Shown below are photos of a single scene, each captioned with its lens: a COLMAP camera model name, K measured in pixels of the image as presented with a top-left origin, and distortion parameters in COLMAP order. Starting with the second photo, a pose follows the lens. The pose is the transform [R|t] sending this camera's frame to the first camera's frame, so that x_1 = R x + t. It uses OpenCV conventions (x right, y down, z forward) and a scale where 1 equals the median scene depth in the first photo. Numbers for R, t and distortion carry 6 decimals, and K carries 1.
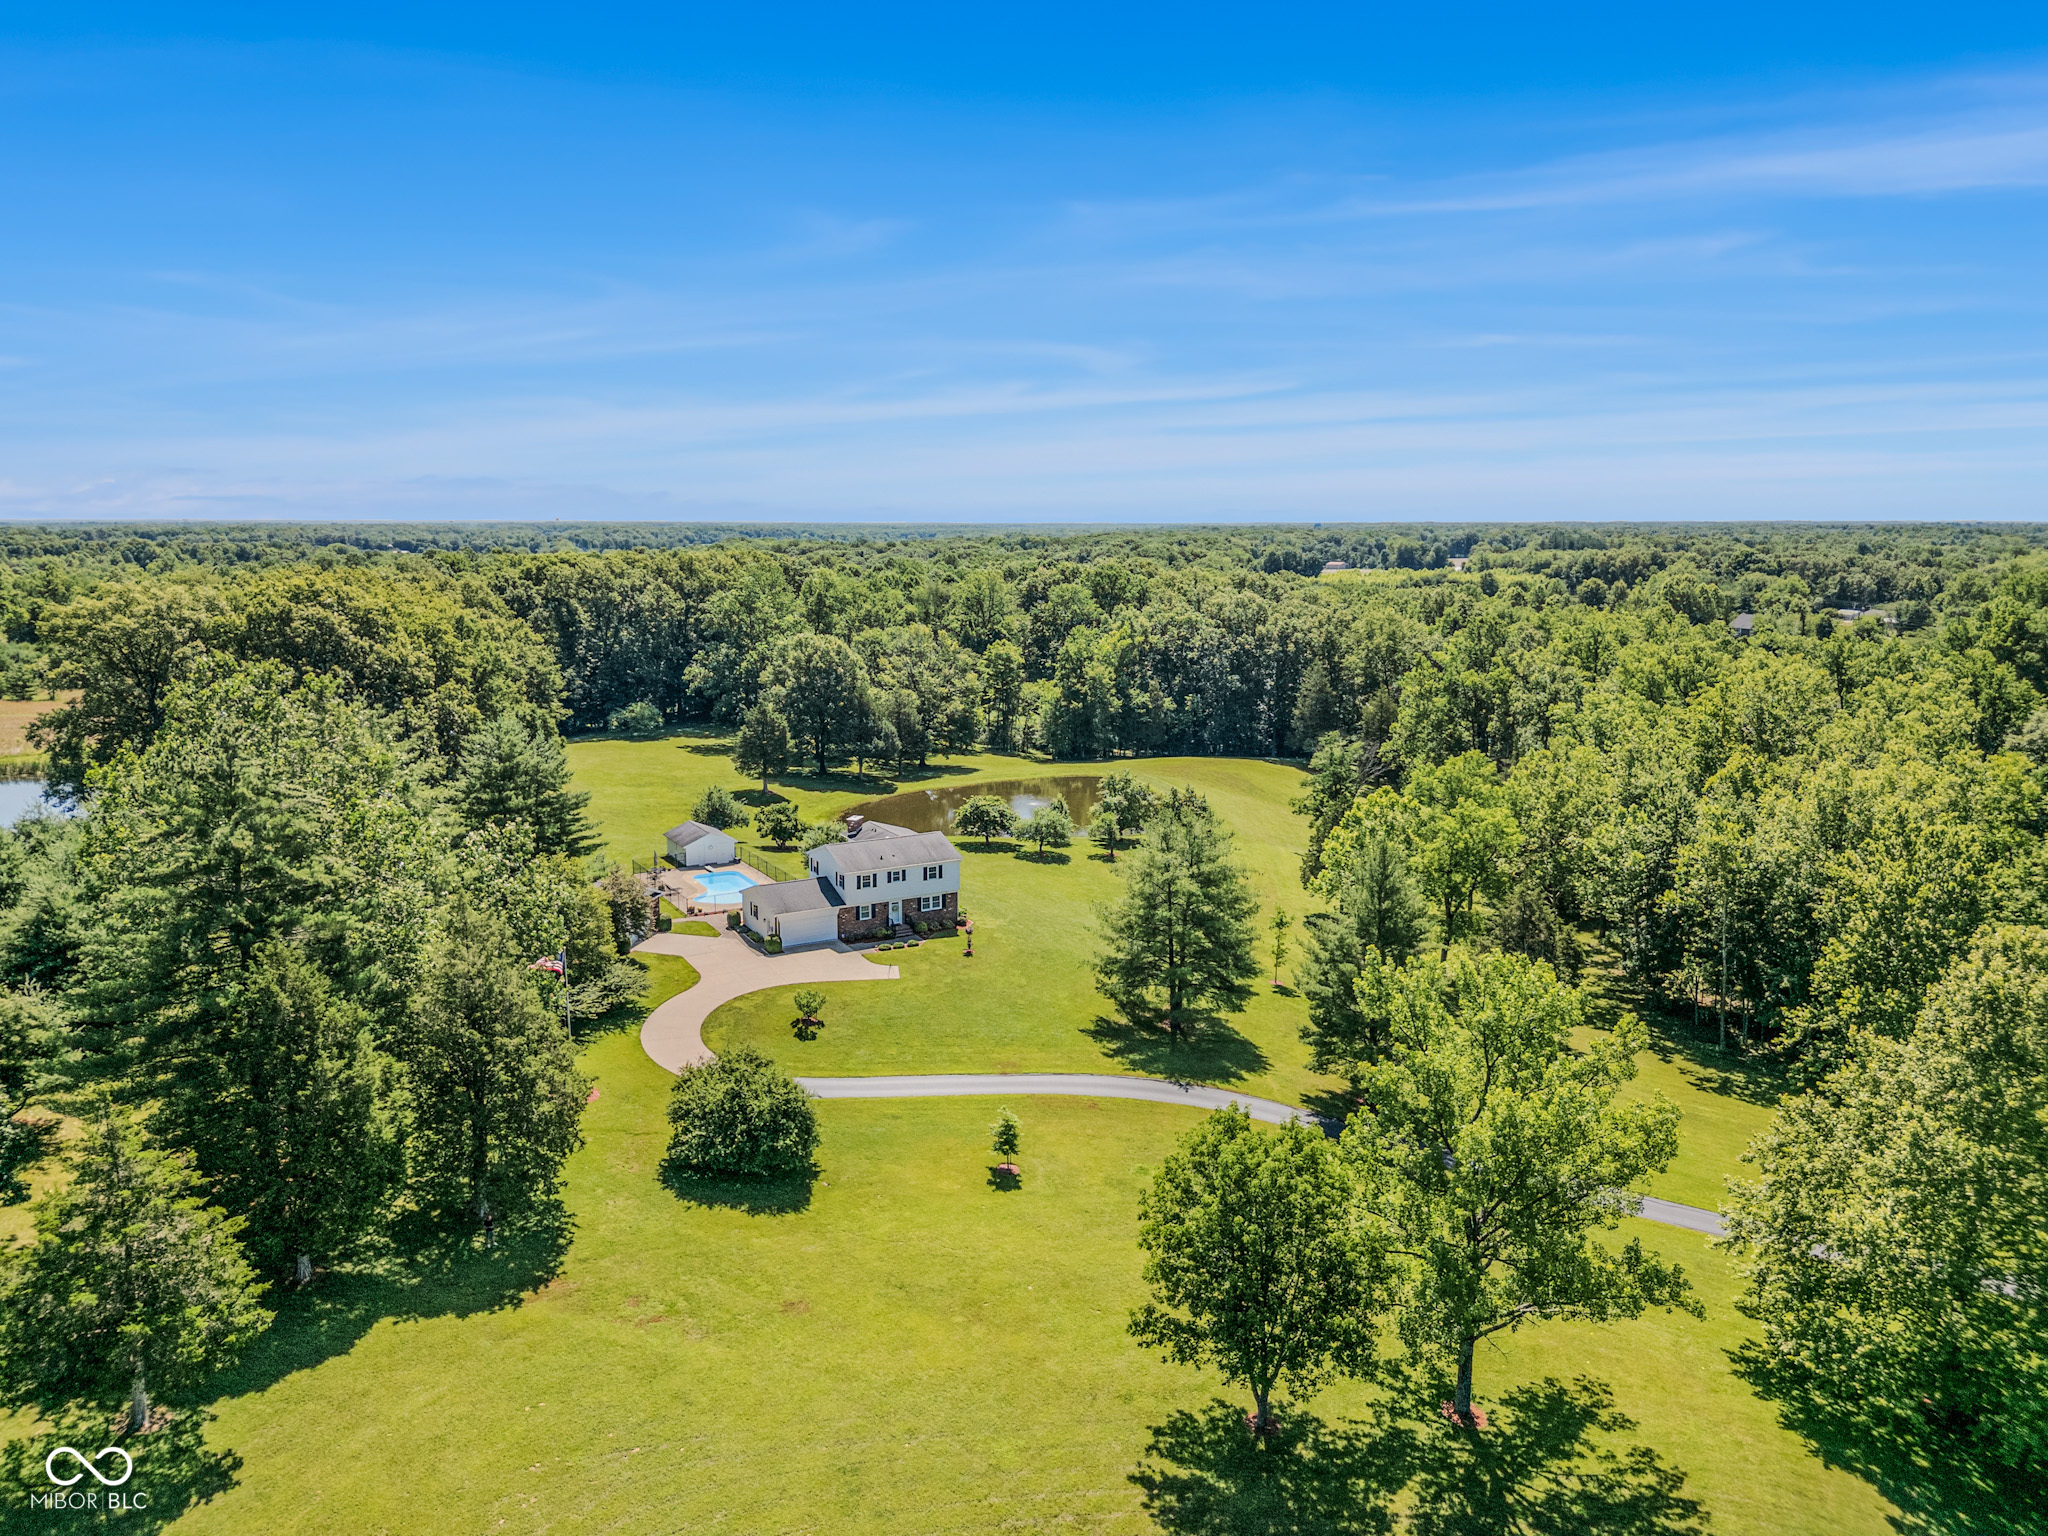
lens RADIAL K [[1466.3, 0, 1037.9], [0, 1466.3, 737.8], [0, 0, 1]] dist [0.086750, -0.109751]
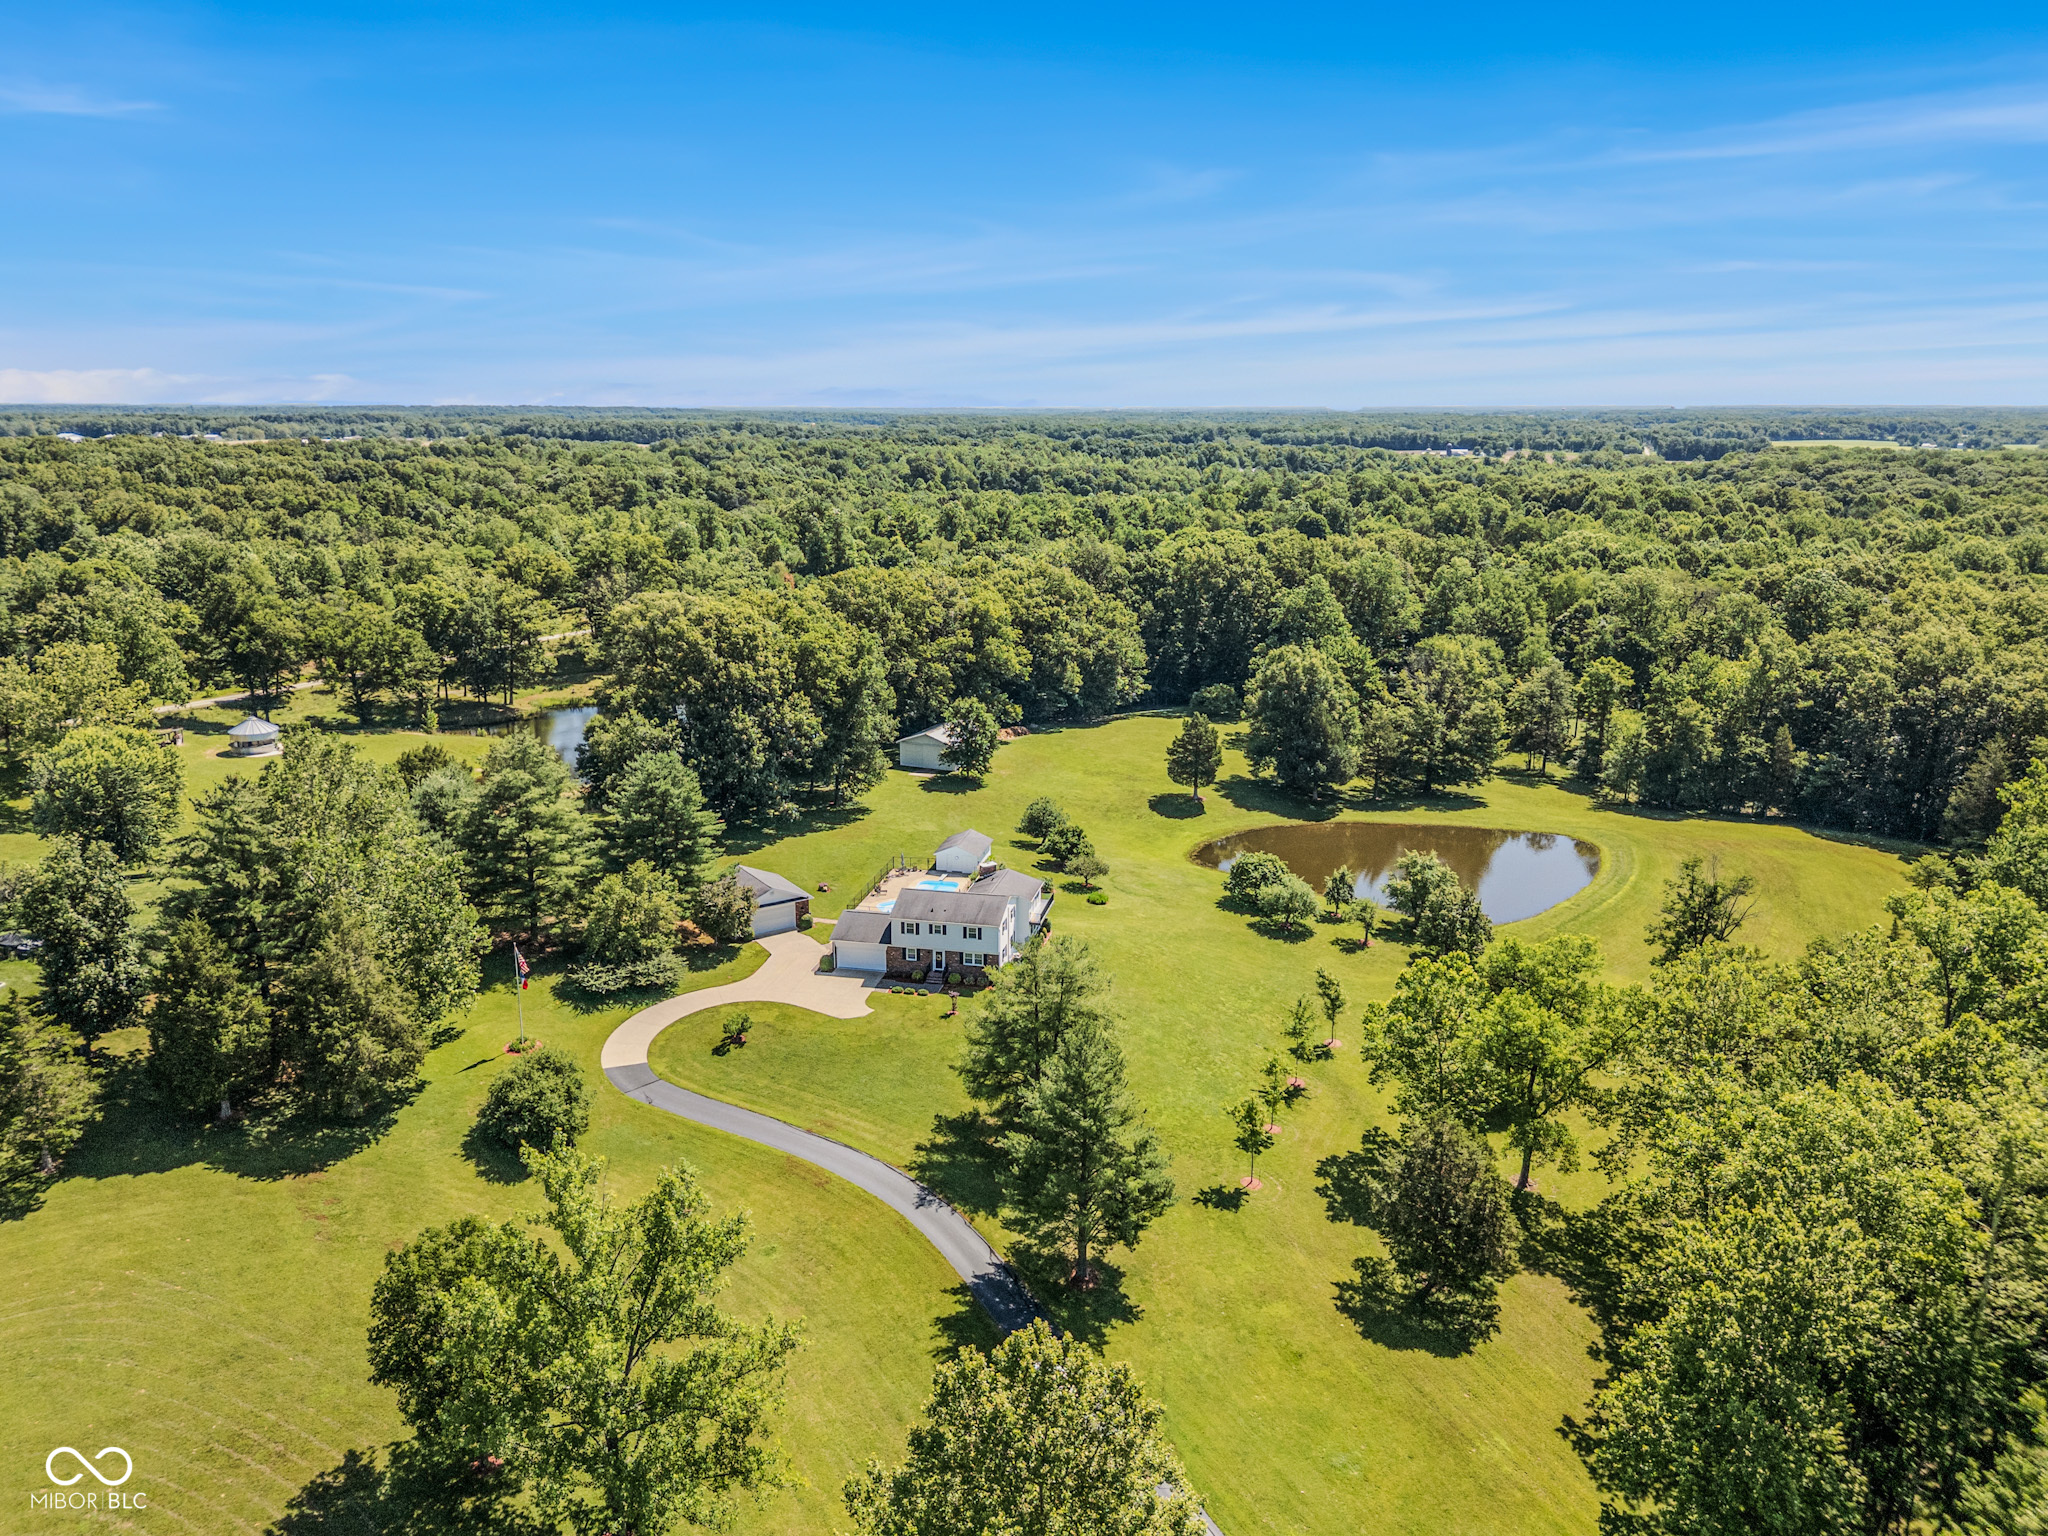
lens RADIAL K [[1466.3, 0, 1037.9], [0, 1466.3, 737.8], [0, 0, 1]] dist [0.086750, -0.109751]
pose [[0.747604, 0.152653, -0.646363, 0.671294], [-0.102667, 0.988091, 0.114611, -0.189469], [0.656161, -0.019323, 0.754373, 0.201544]]
